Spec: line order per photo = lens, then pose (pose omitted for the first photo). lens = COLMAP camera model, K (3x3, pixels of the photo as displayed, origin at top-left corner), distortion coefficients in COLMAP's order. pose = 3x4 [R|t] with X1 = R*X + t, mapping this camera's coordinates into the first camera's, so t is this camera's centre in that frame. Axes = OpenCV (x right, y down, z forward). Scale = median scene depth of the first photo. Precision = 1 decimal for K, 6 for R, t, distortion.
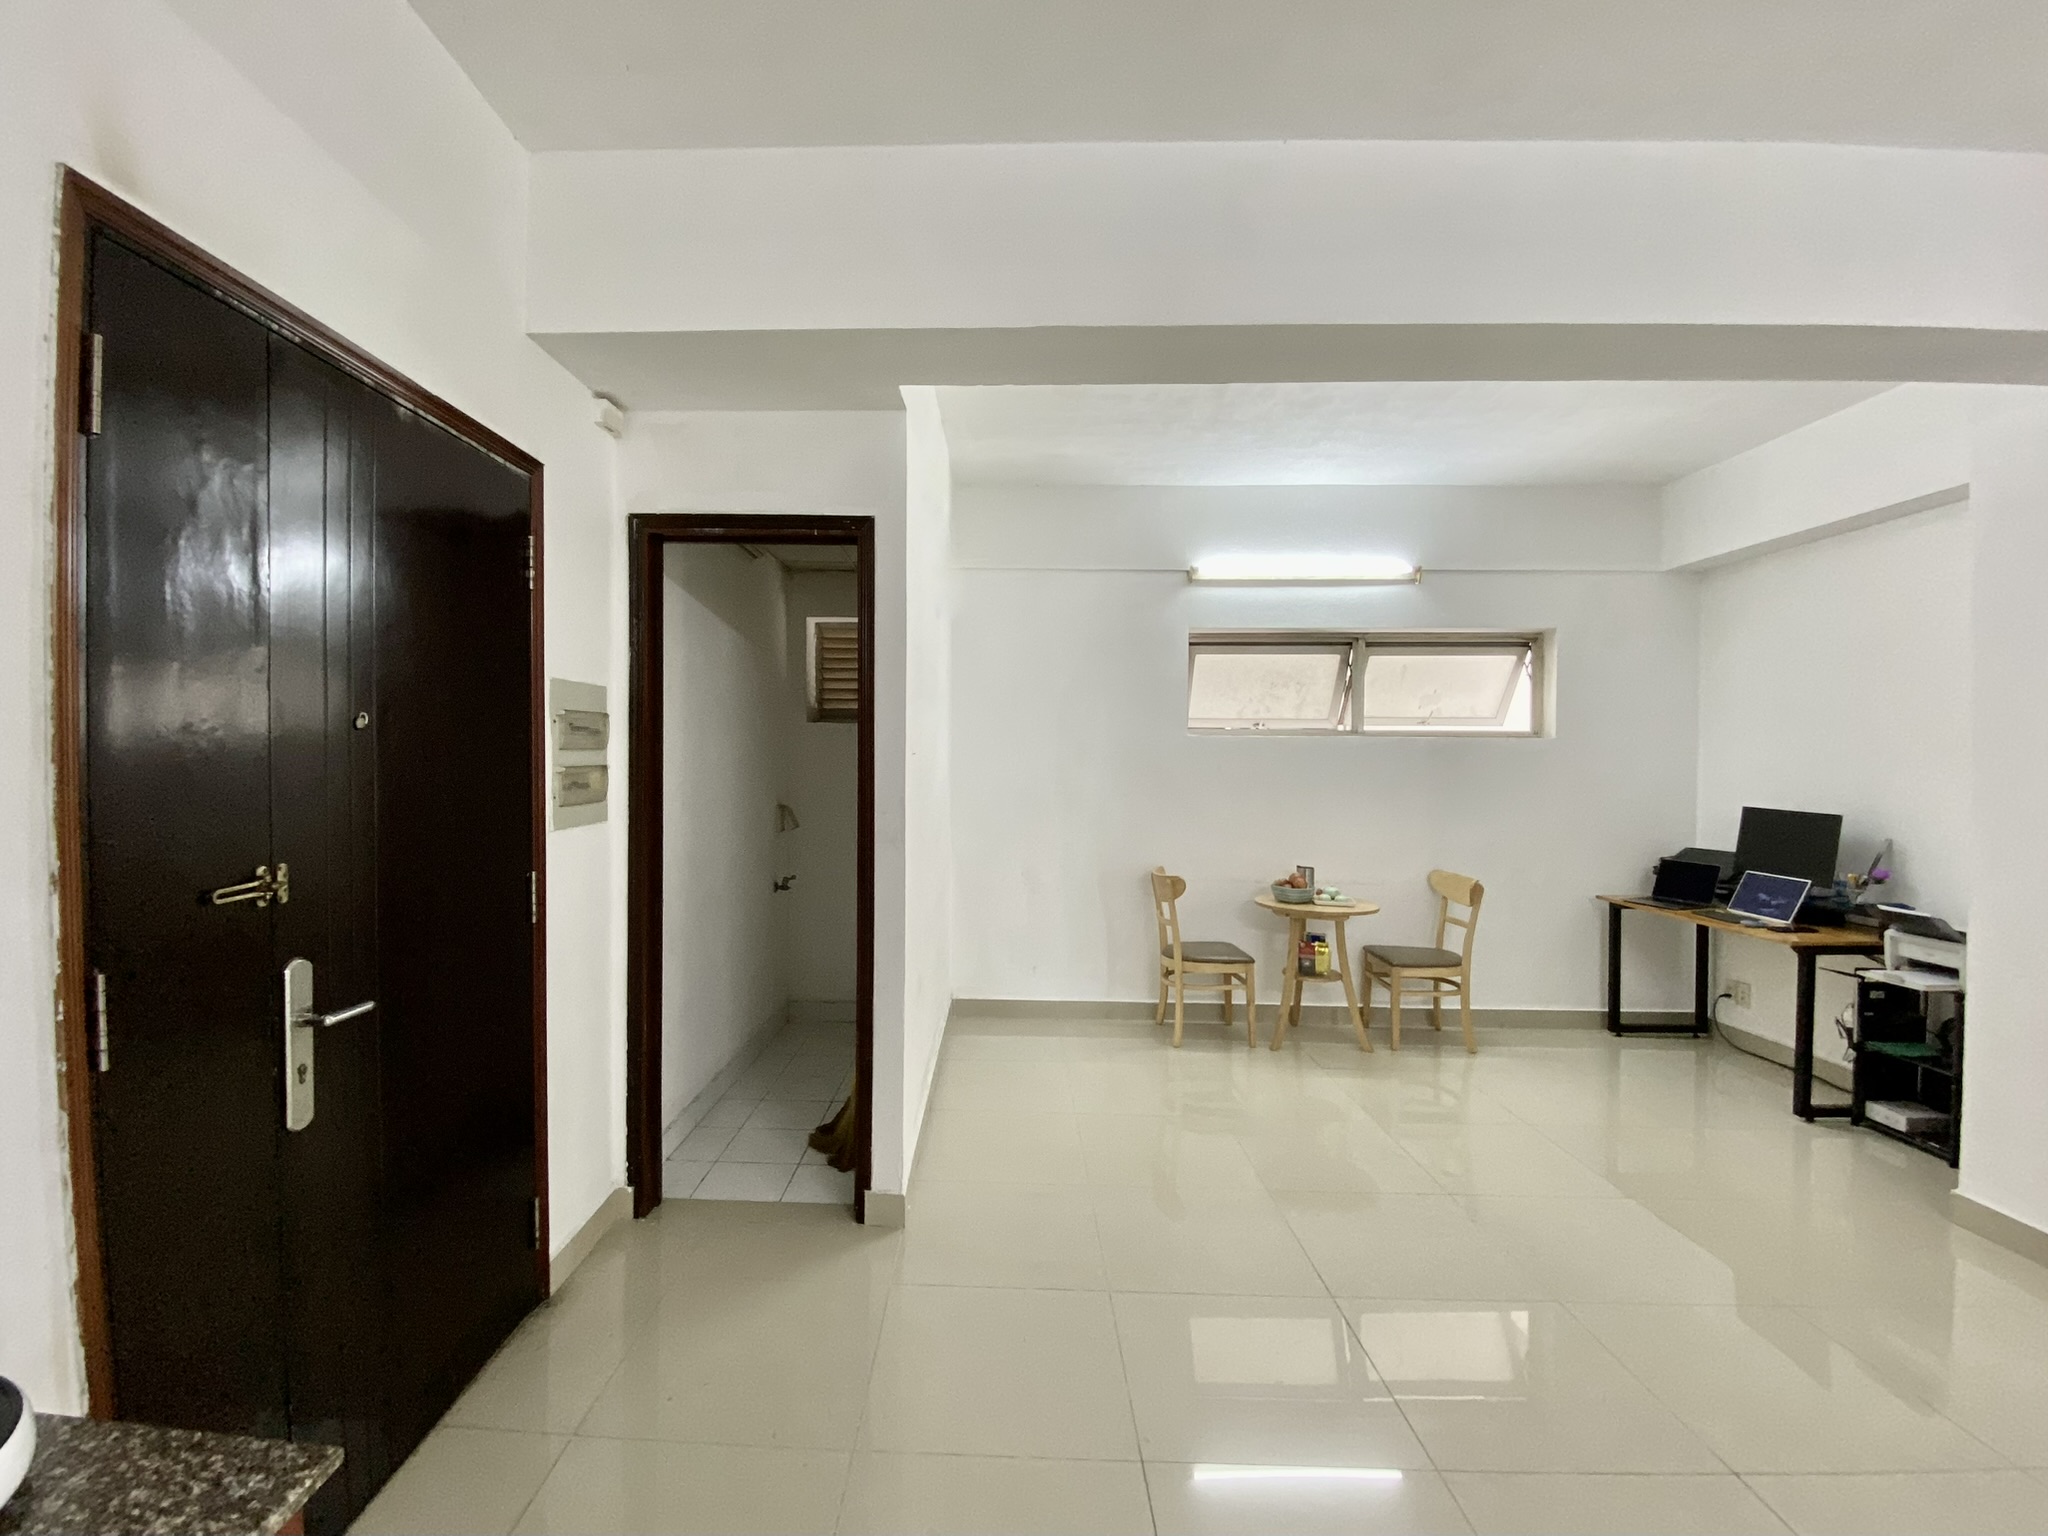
lens RADIAL K [[879.2, 0, 973.3], [0, 879.2, 769.6], [0, 0, 1]] dist [0.025577, -0.023178]
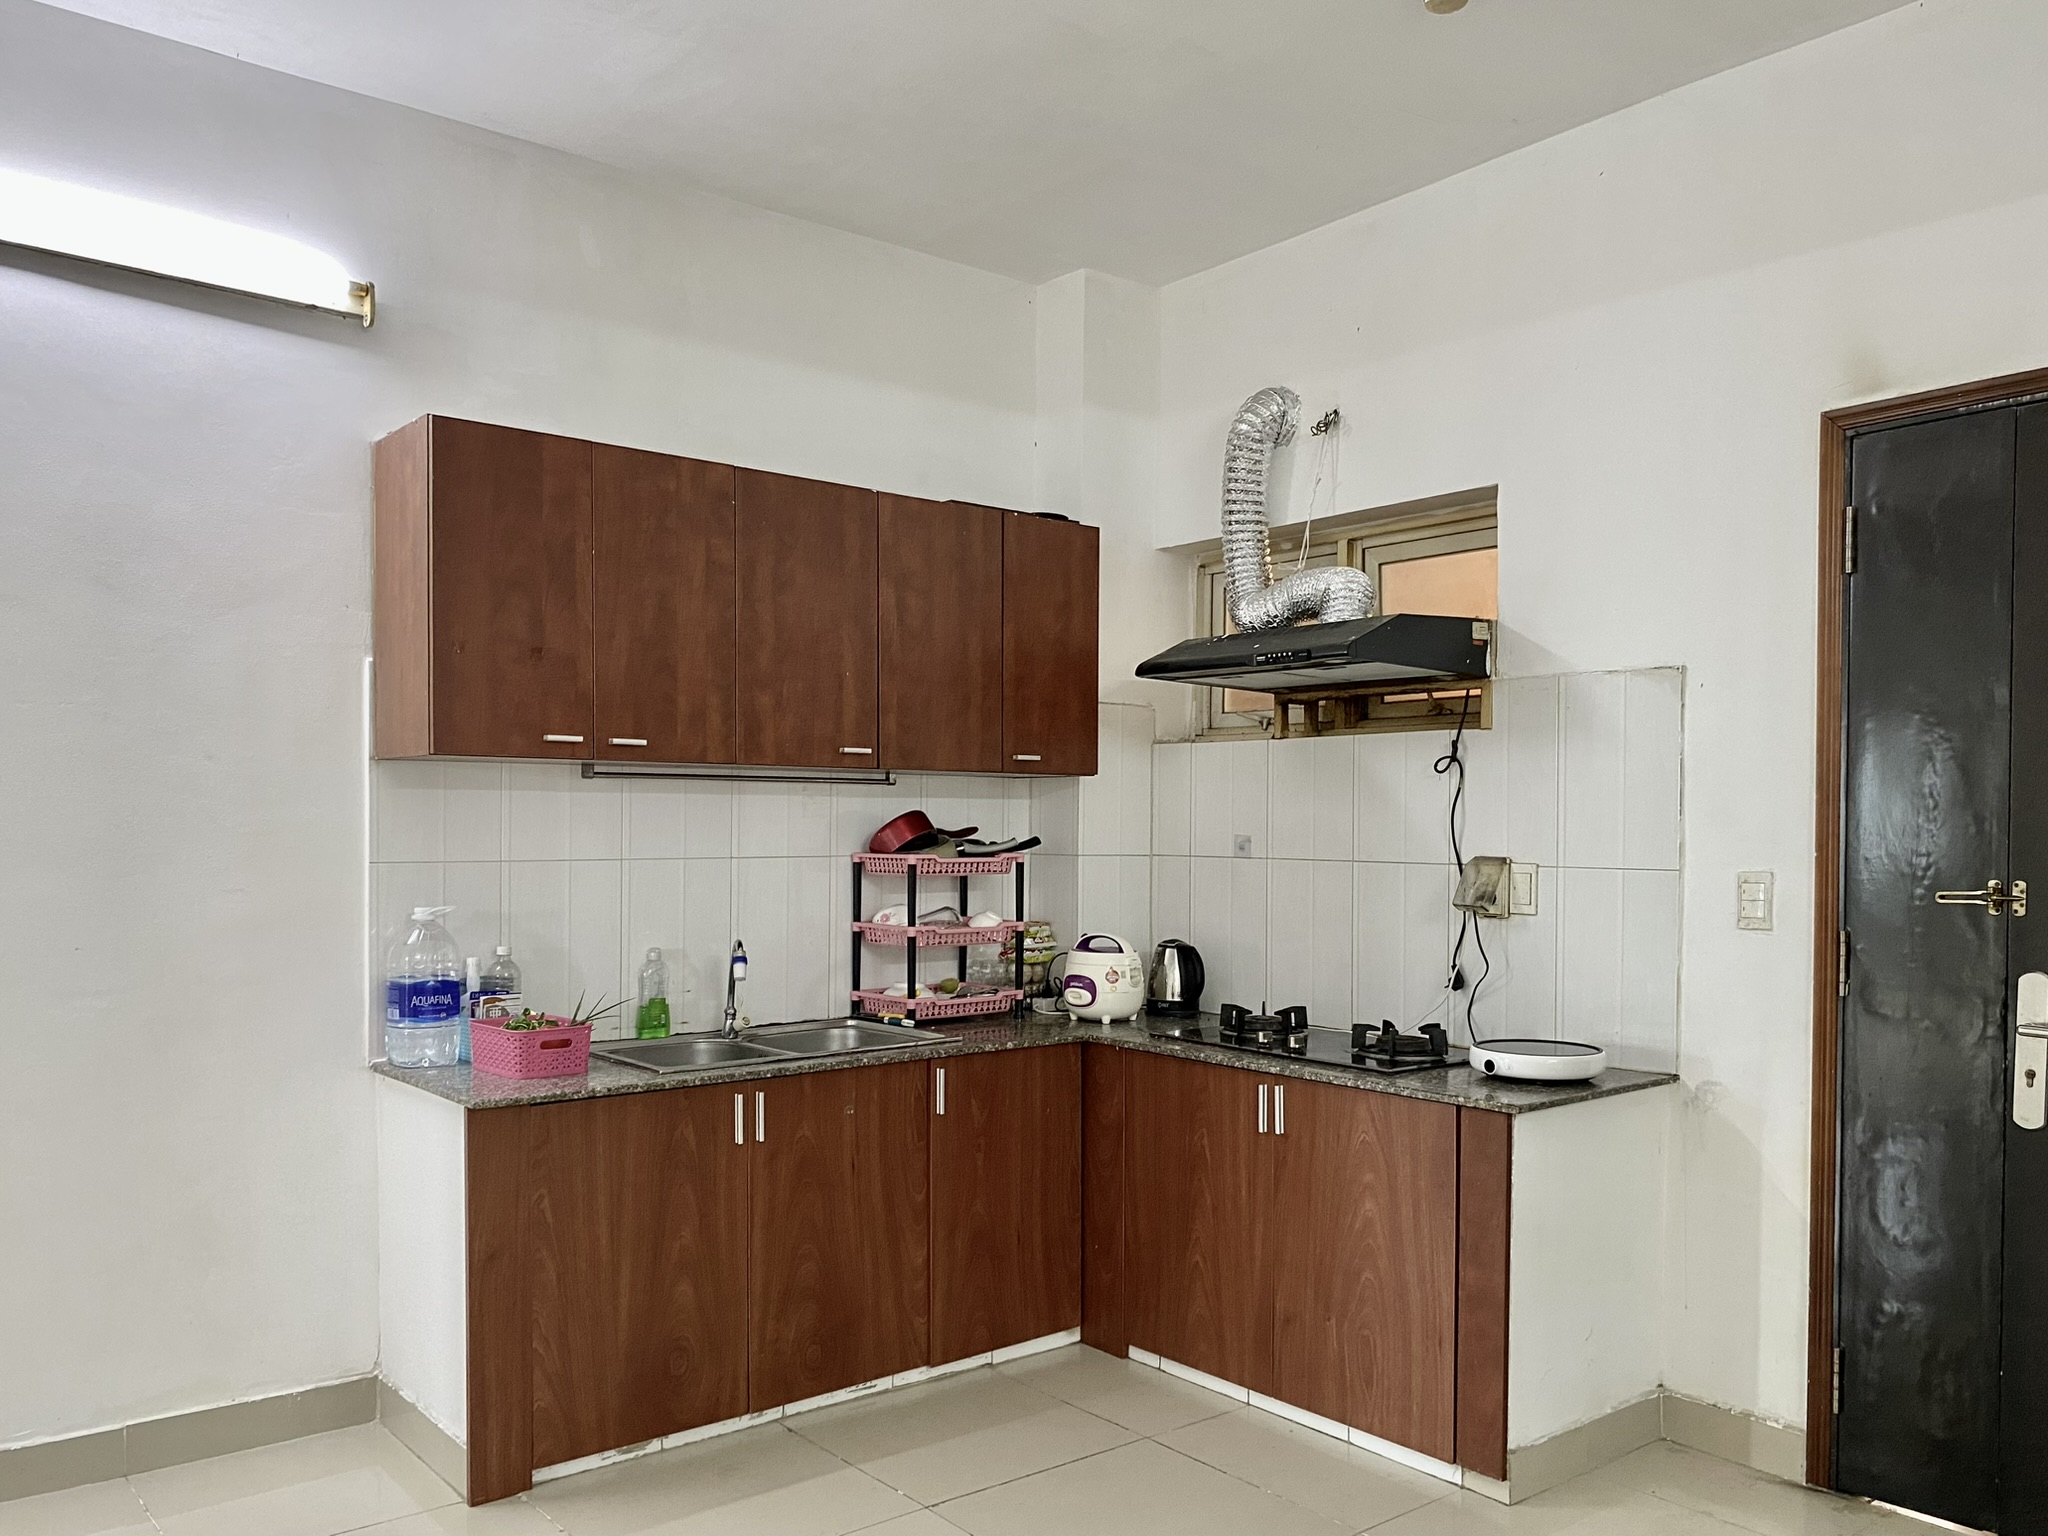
lens RADIAL K [[1578.6, 0, 992.5], [0, 1578.6, 861.8], [0, 0, 1]] dist [-0.004397, -0.000551]
pose [[-0.760401, 0.007809, -0.649407, 0.481036], [-0.017756, 0.999304, 0.032808, 0.012778], [0.649211, 0.036479, -0.759733, 0.538820]]
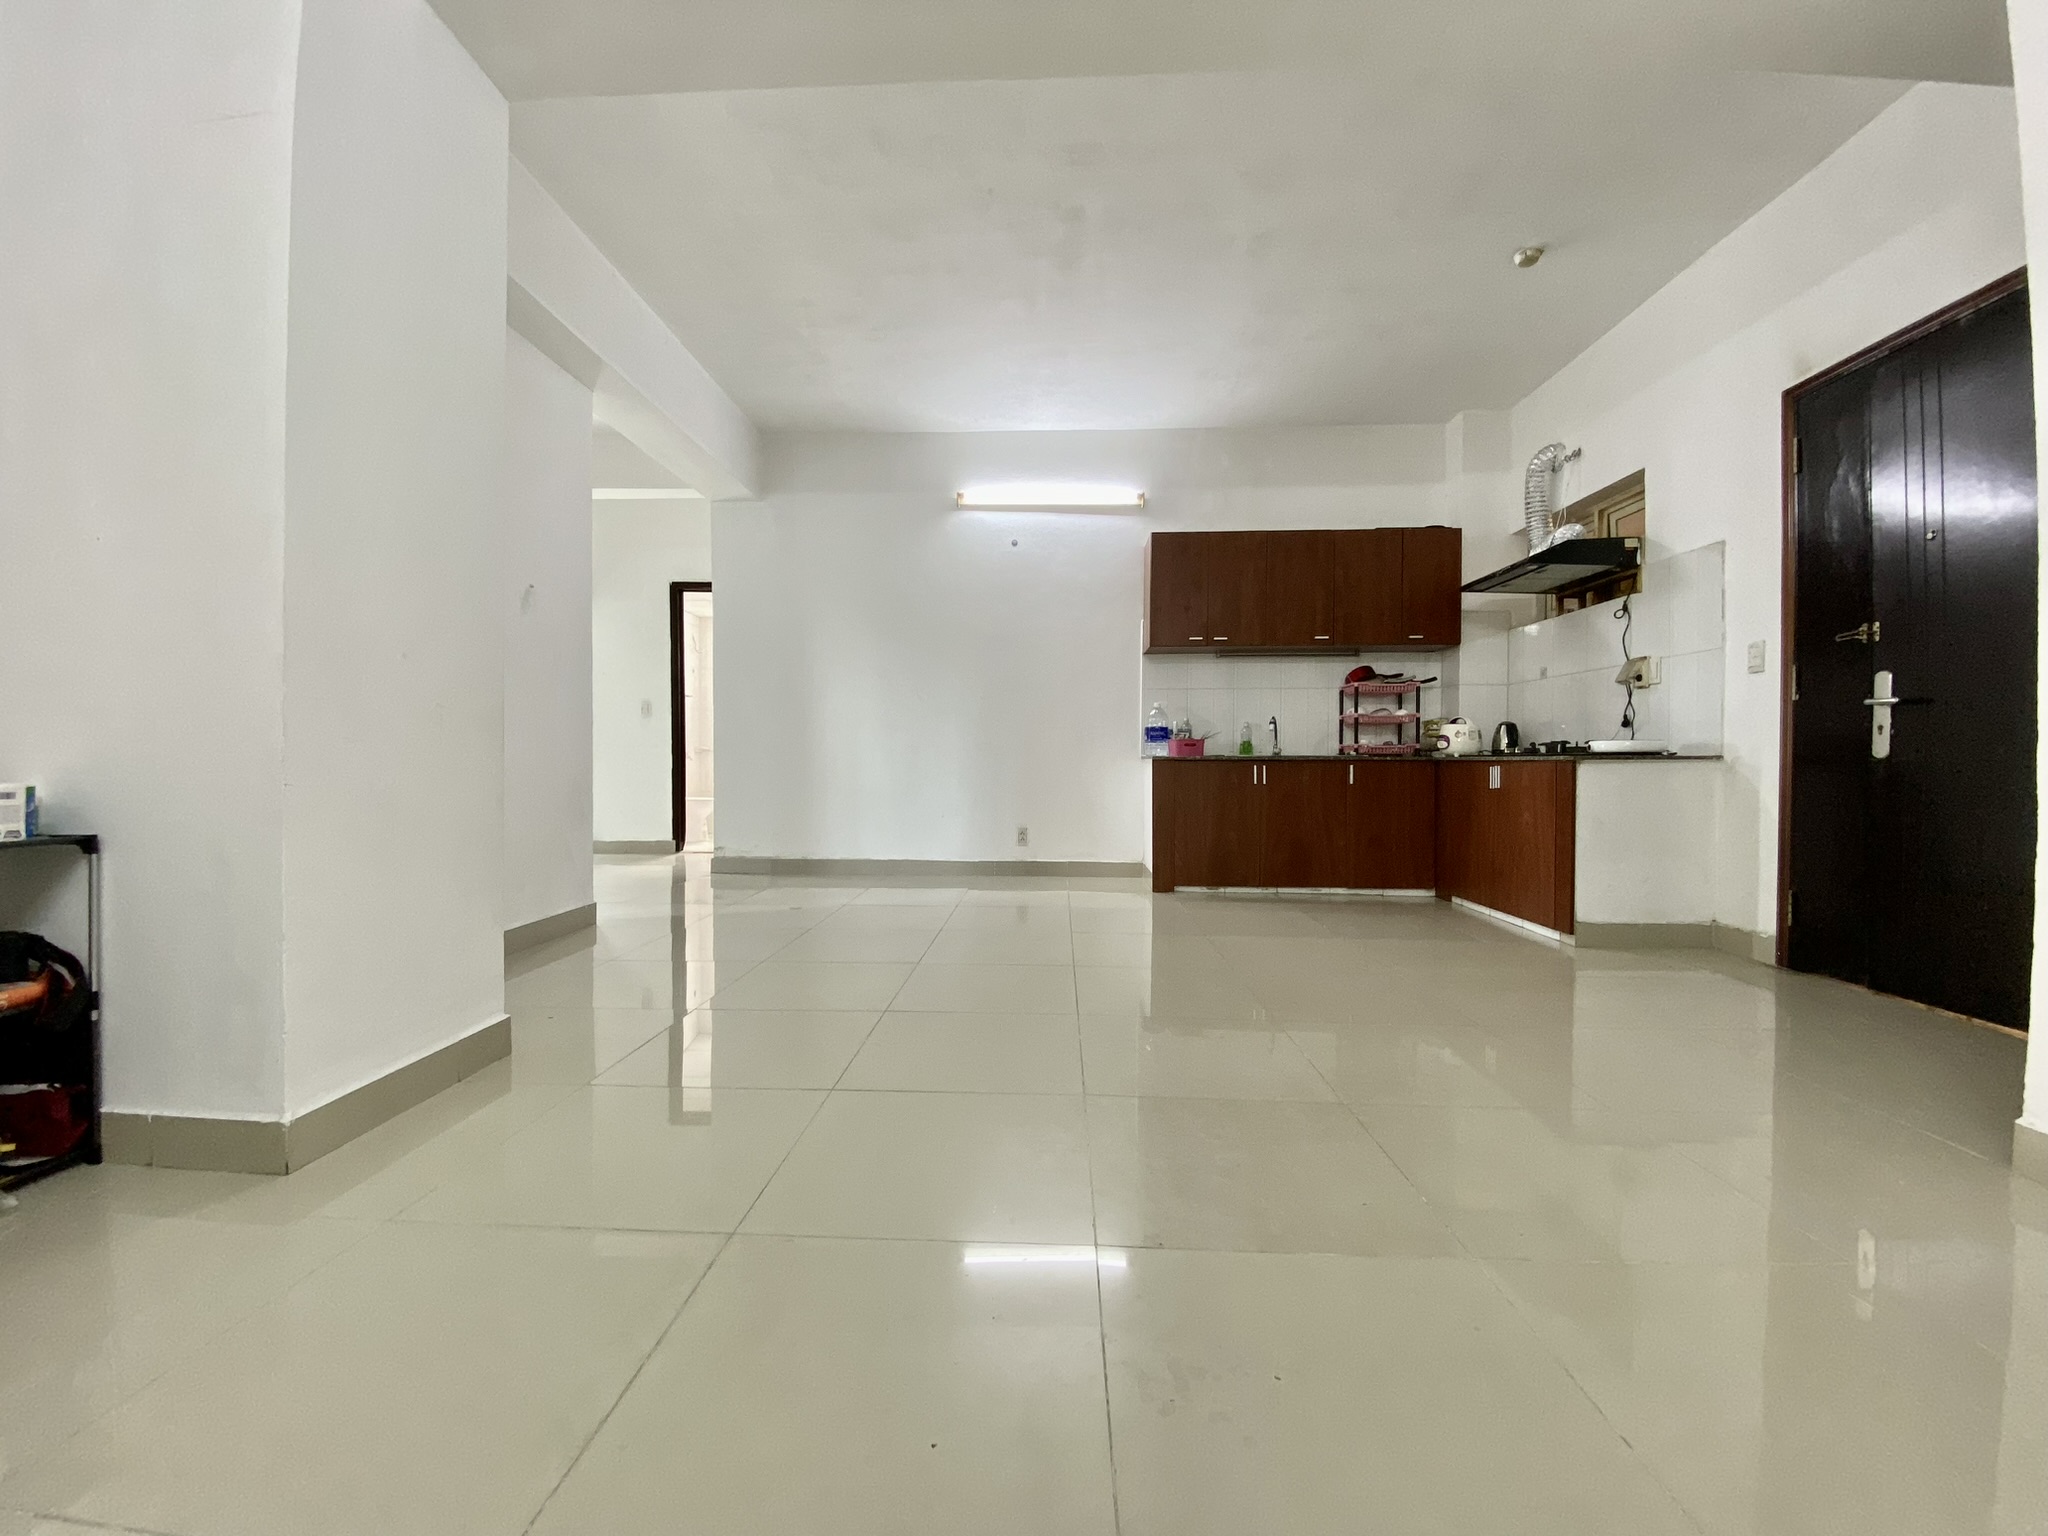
lens RADIAL K [[815.9, 0, 1002.8], [0, 815.9, 766.2], [0, 0, 1]] dist [0.000468, -0.000230]
pose [[-0.999453, -0.010915, 0.031212, 0.372537], [-0.010255, 0.999722, 0.021218, 0.134911], [-0.031435, 0.020886, -0.999288, 0.946619]]
